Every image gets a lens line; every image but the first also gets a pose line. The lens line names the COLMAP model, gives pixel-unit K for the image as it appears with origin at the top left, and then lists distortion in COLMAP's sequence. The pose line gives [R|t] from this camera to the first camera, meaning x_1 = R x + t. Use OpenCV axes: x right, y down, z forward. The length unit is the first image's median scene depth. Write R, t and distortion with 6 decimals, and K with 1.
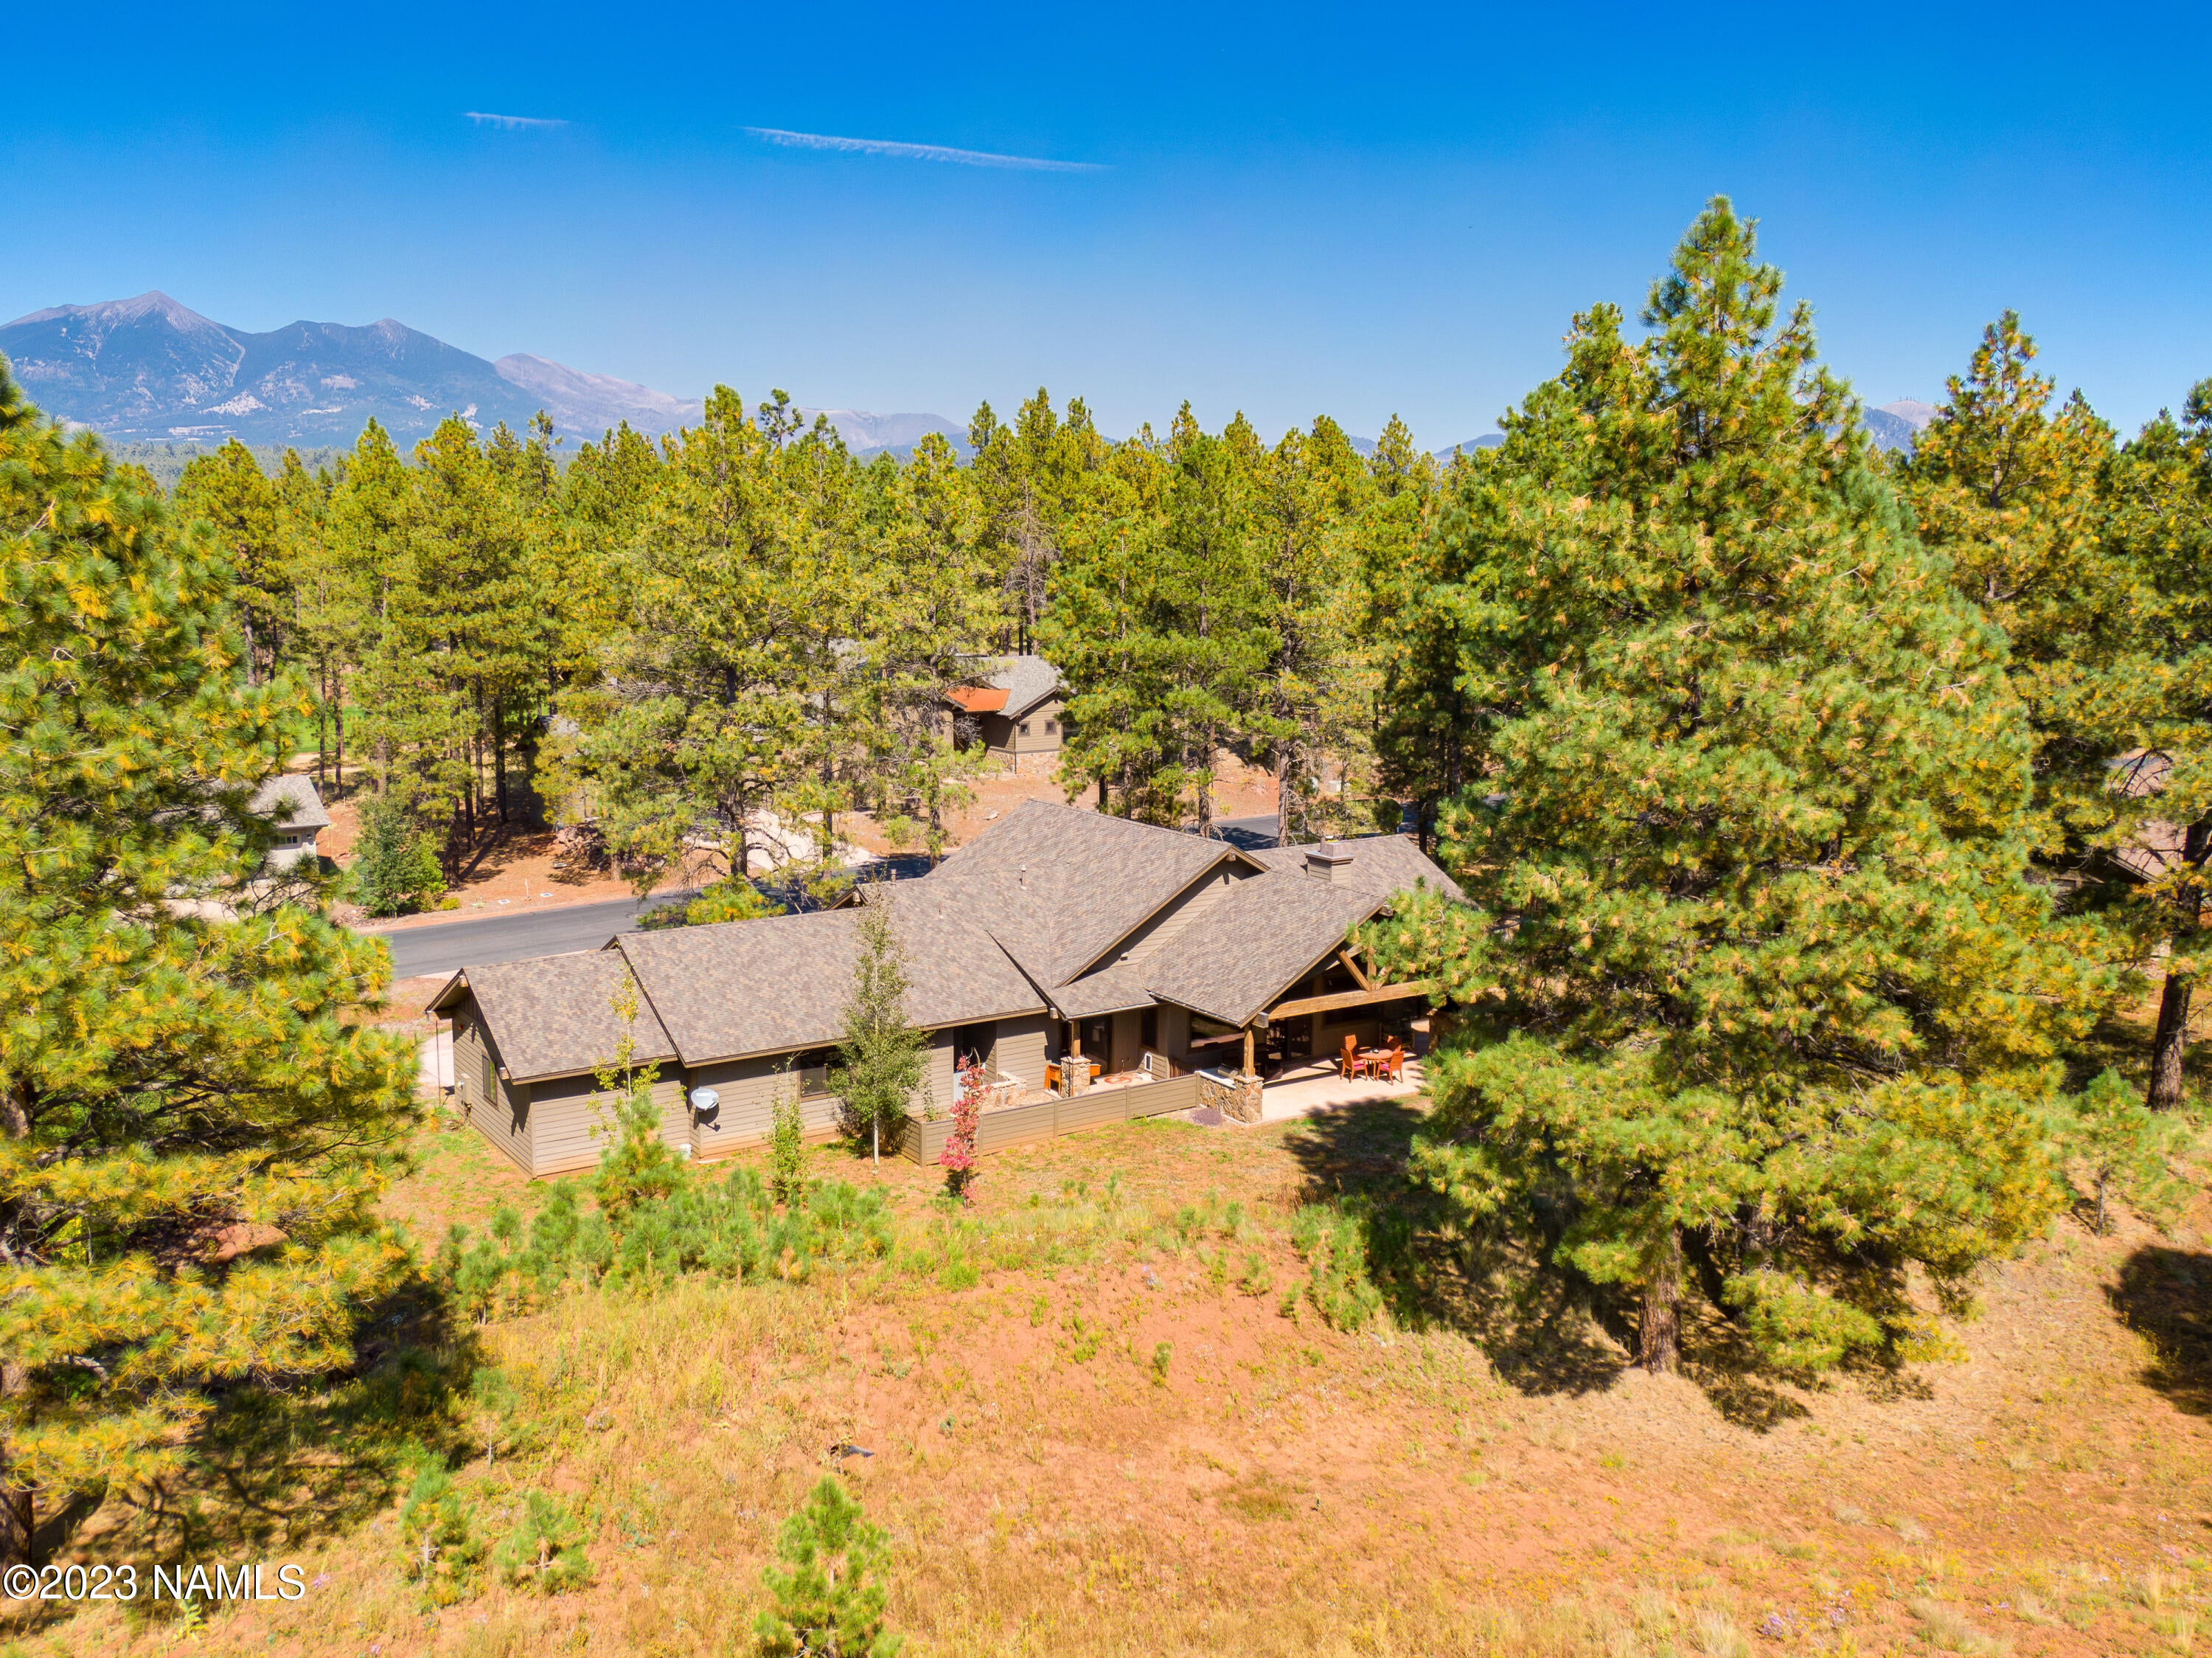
lens RADIAL K [[1882.1, 0, 1109.8], [0, 1882.1, 844.9], [0, 0, 1]] dist [0.010047, 0.001447]
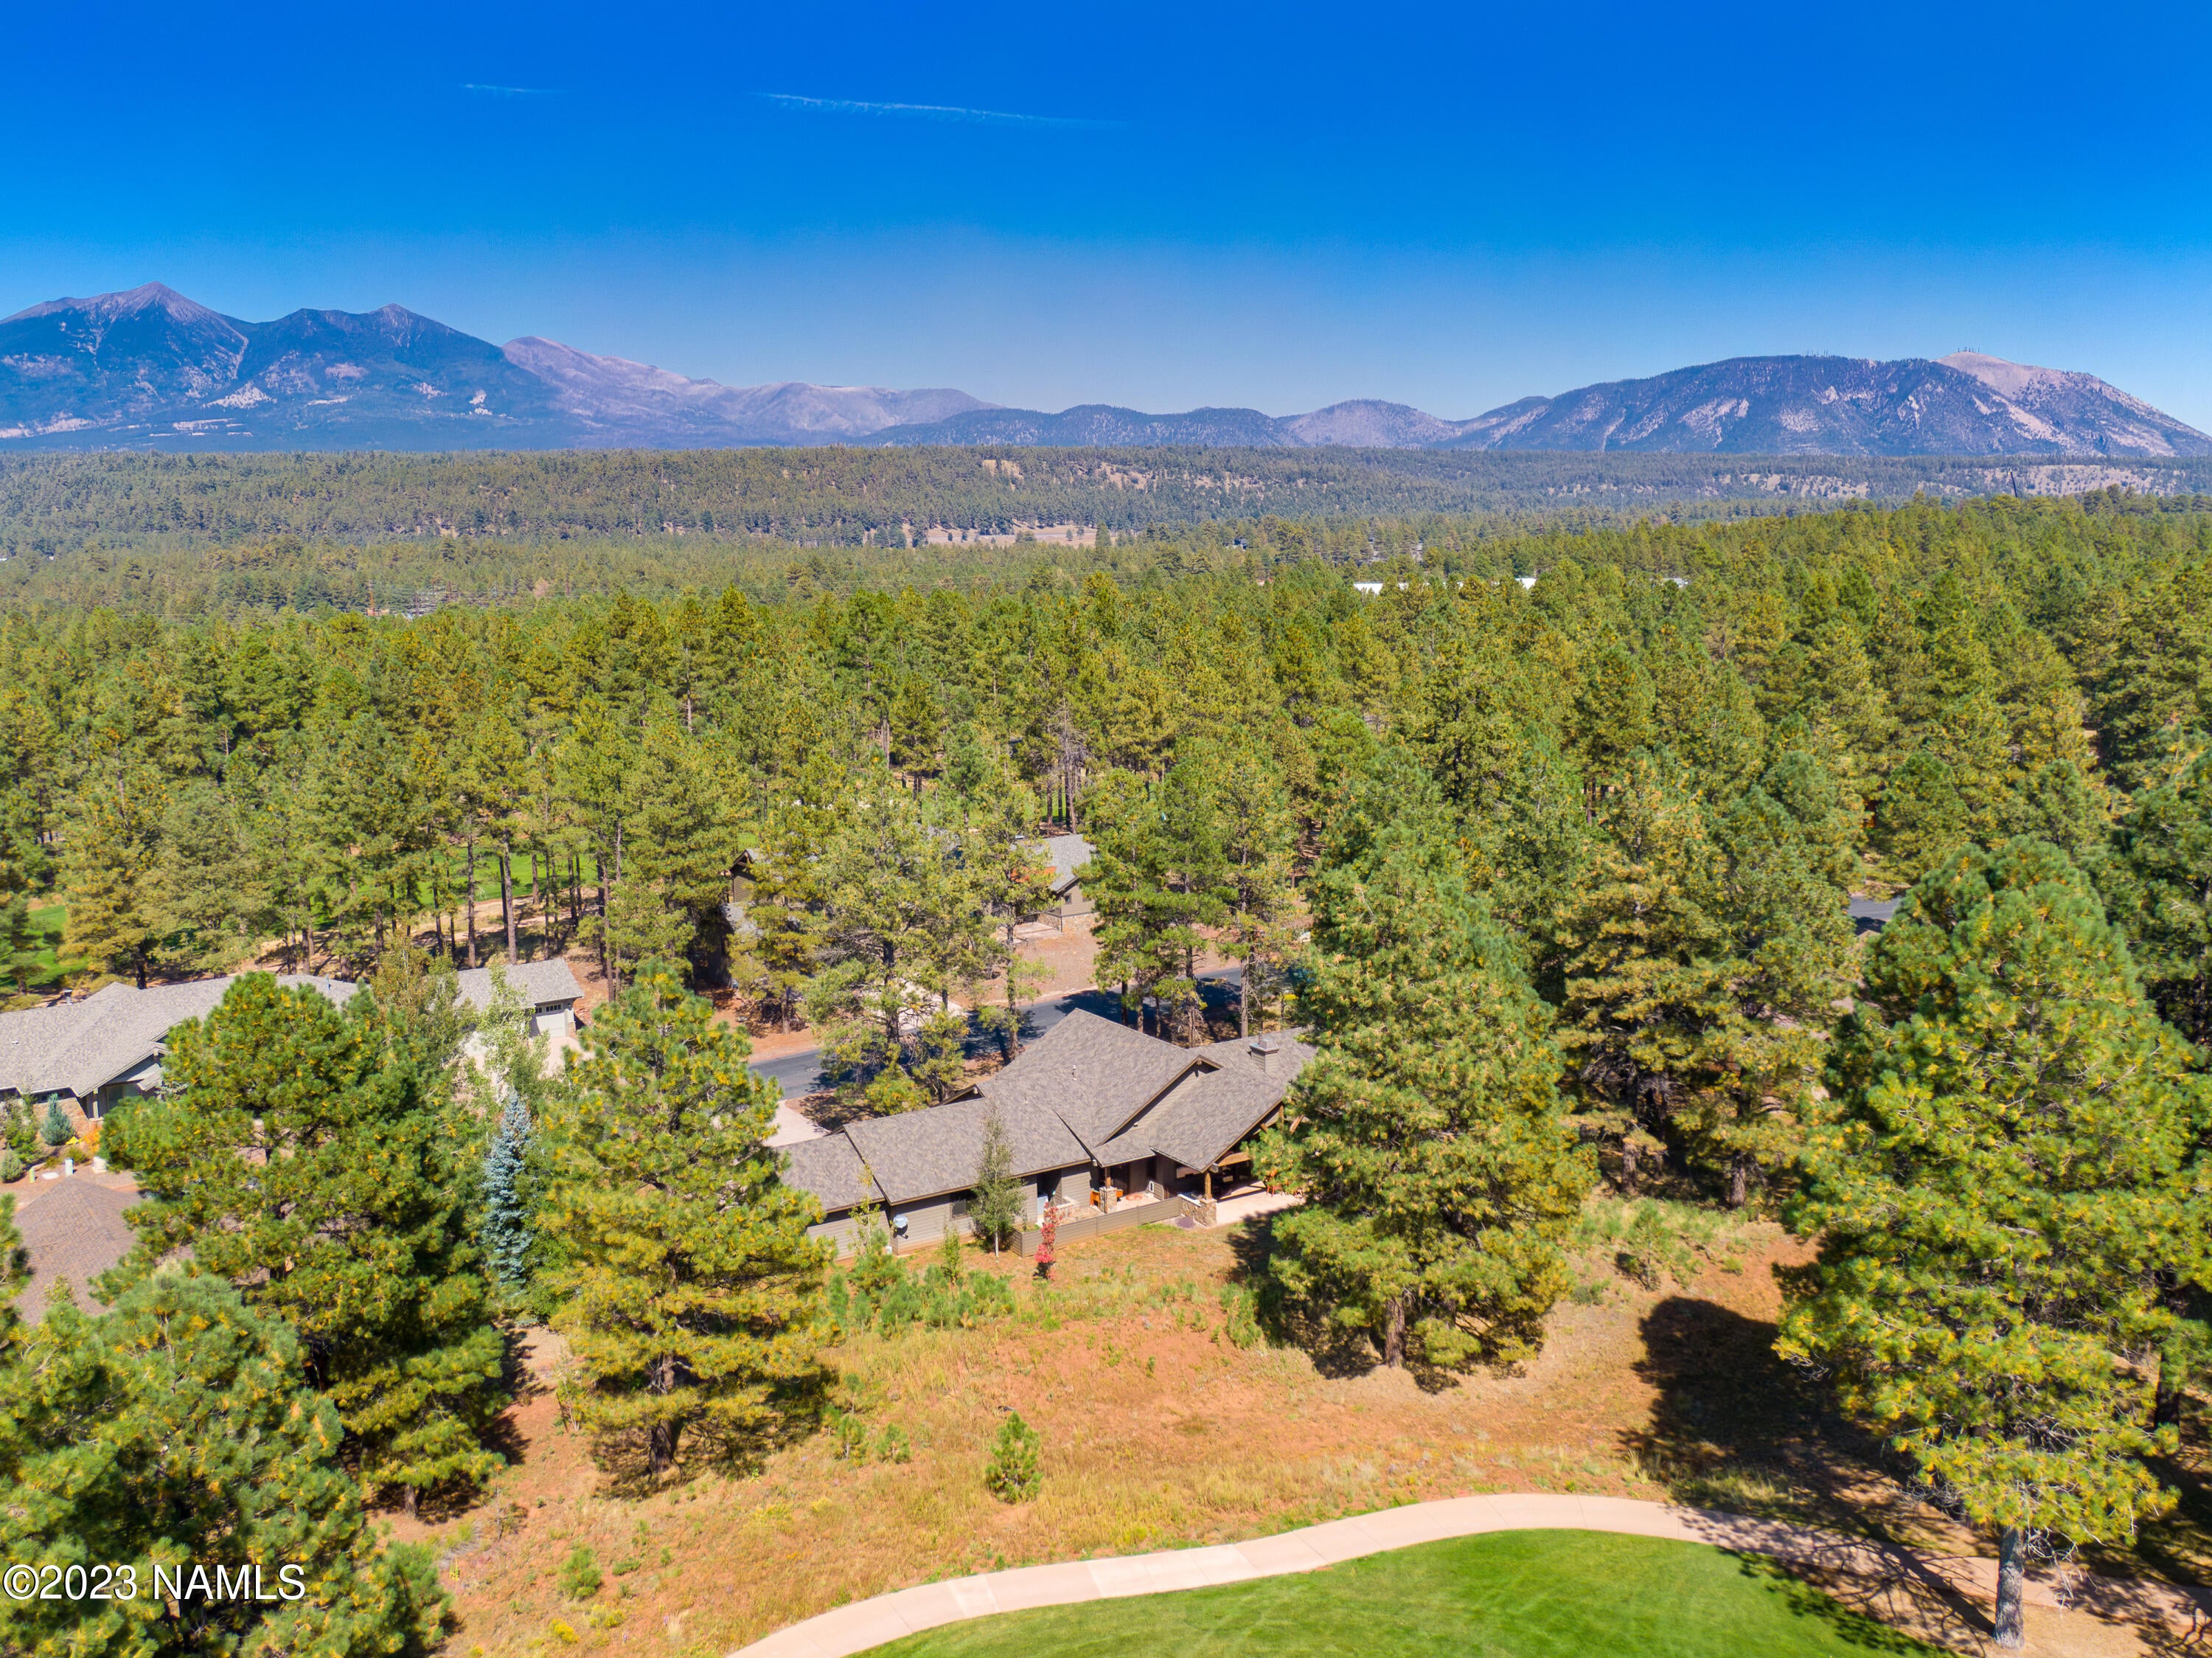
lens RADIAL K [[2034.2, 0, 1102.0], [0, 2034.2, 829.7], [0, 0, 1]] dist [0.020567, 0.000000]
pose [[0.999510, -0.021393, -0.022867, 0.028808], [0.021688, 0.999683, 0.012754, -0.265293], [0.022587, -0.013243, 0.999657, -0.950529]]
